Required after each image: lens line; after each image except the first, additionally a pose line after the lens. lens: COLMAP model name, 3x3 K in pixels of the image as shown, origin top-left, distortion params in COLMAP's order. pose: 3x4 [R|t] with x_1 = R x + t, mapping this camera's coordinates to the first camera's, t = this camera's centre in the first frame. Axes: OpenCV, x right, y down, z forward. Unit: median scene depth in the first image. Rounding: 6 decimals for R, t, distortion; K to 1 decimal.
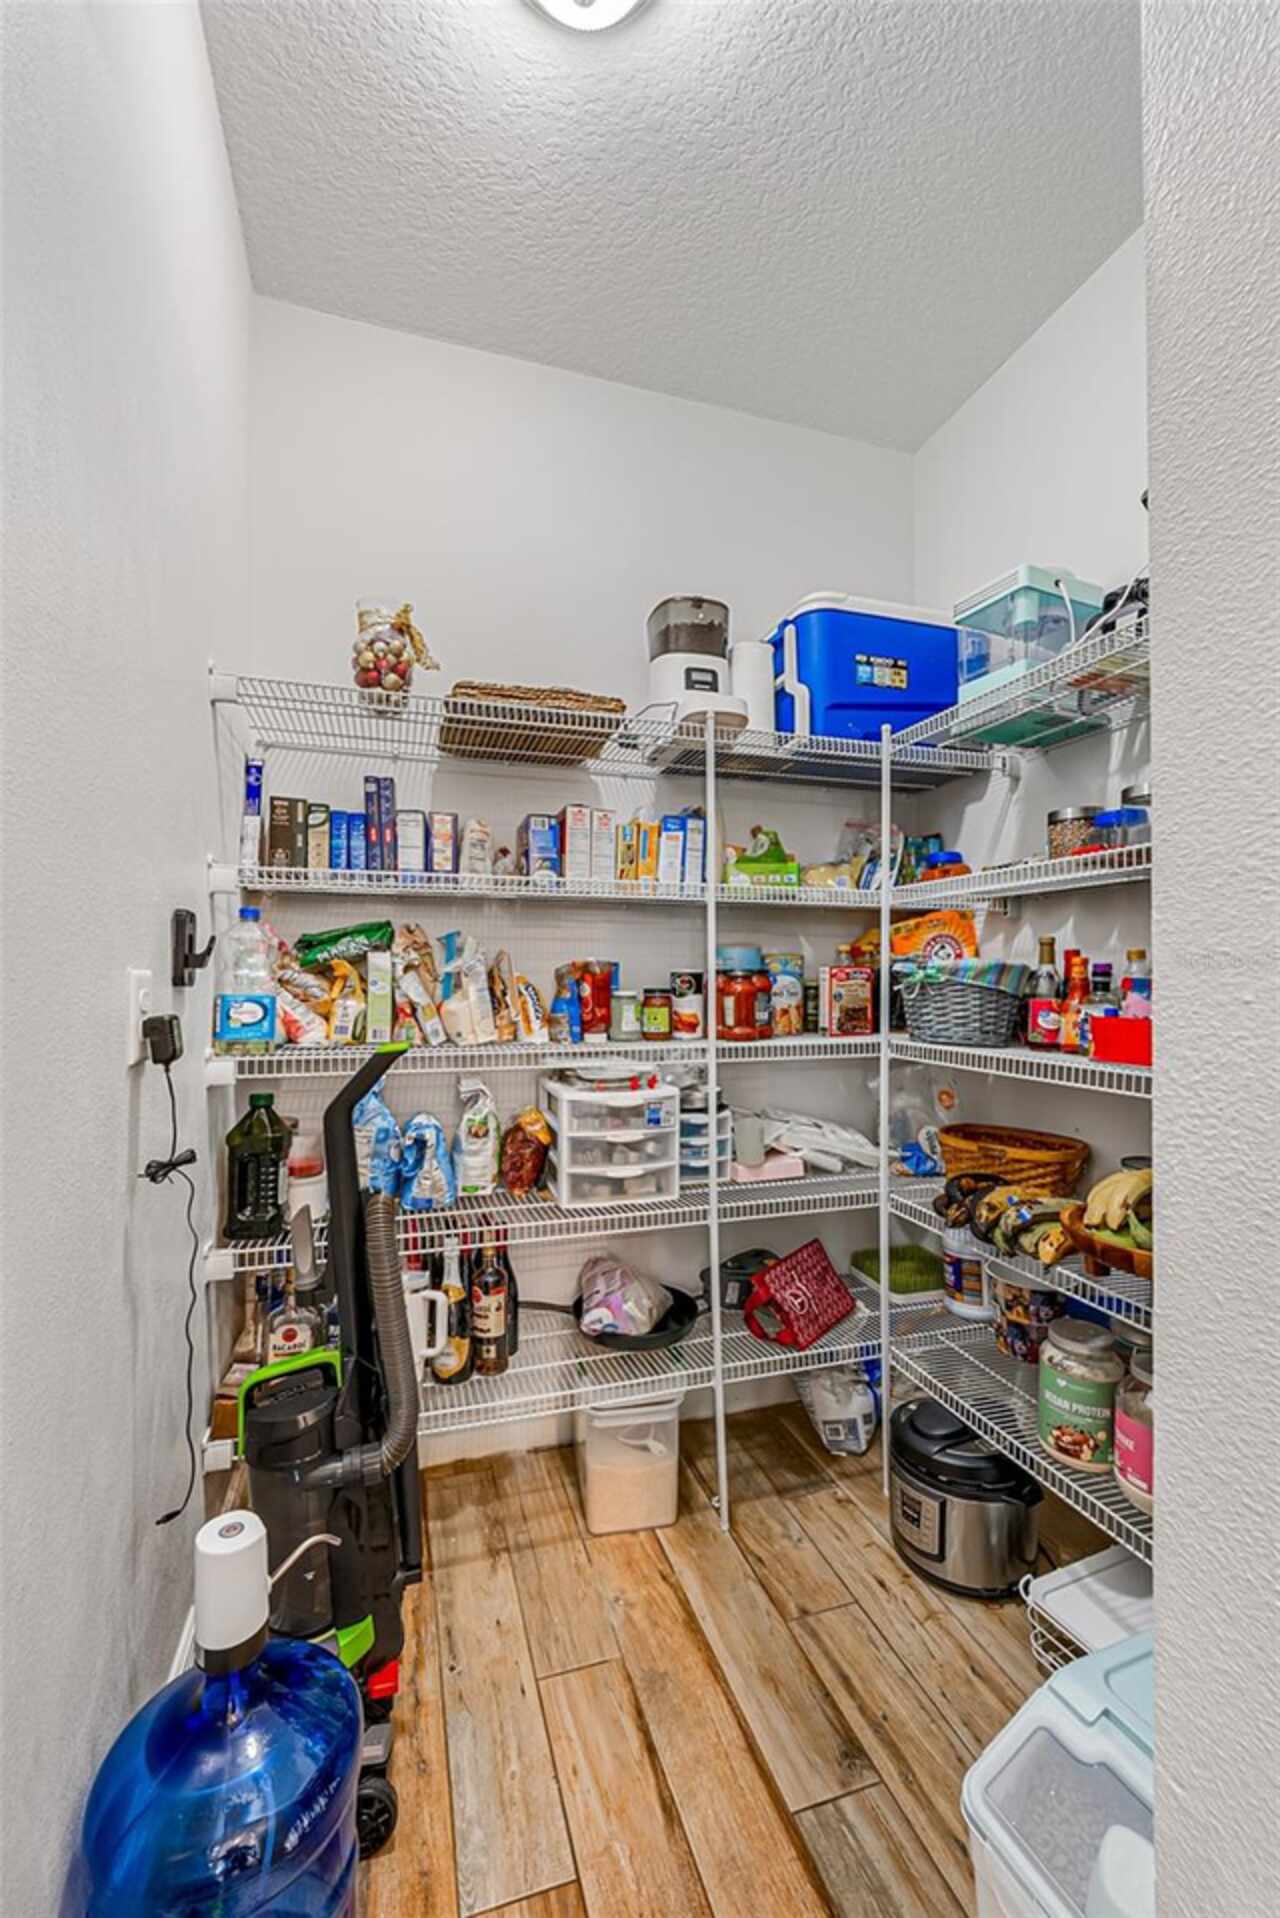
lens RADIAL K [[774.1, 0, 630.4], [0, 774.1, 967.3], [0, 0, 1]] dist [0.000251, -0.000161]
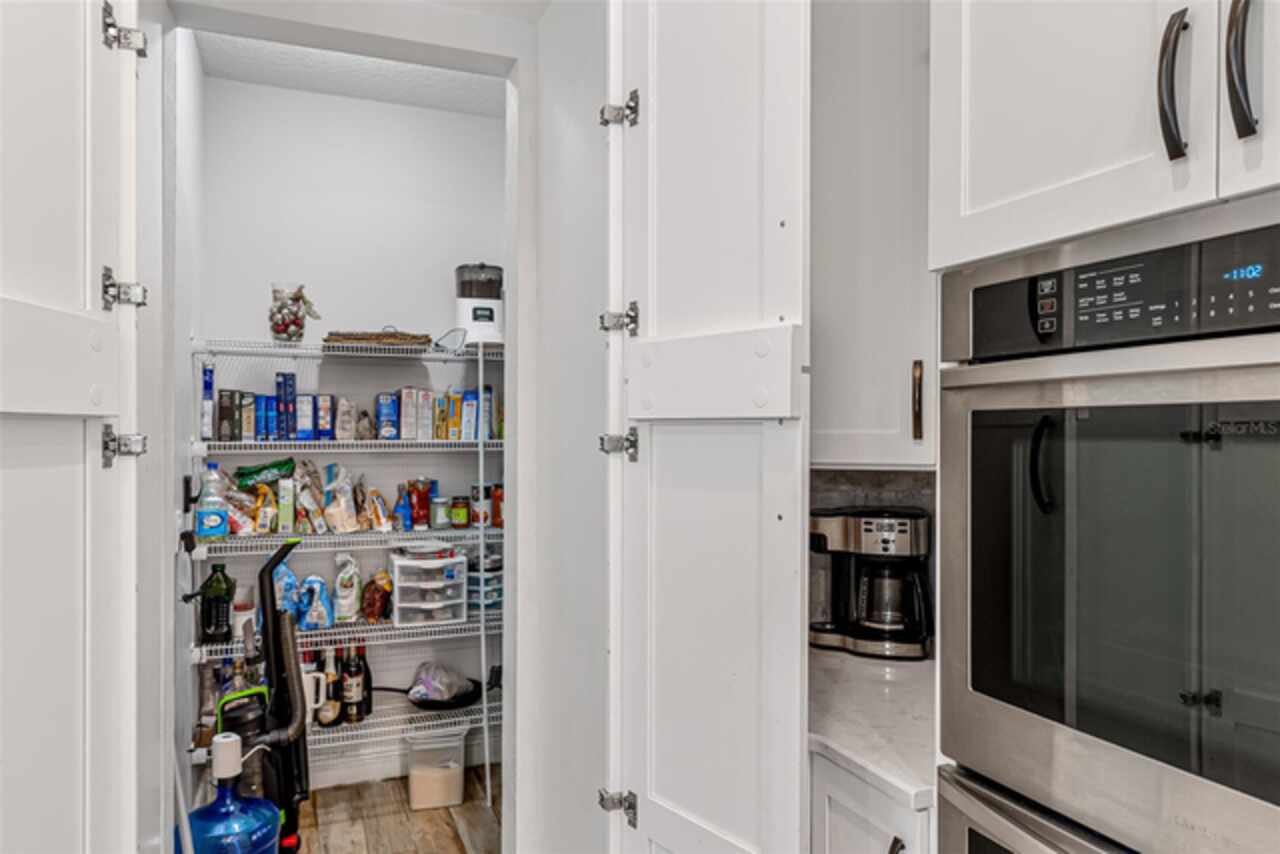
lens RADIAL K [[852.7, 0, 642.8], [0, 852.7, 433.3], [0, 0, 1]] dist [0.006486, 0.005833]
pose [[0.996558, -0.000189, 0.082900, 0.303778], [-0.001245, 0.999850, 0.017248, -0.156627], [-0.082891, -0.017292, 0.996409, -0.939298]]
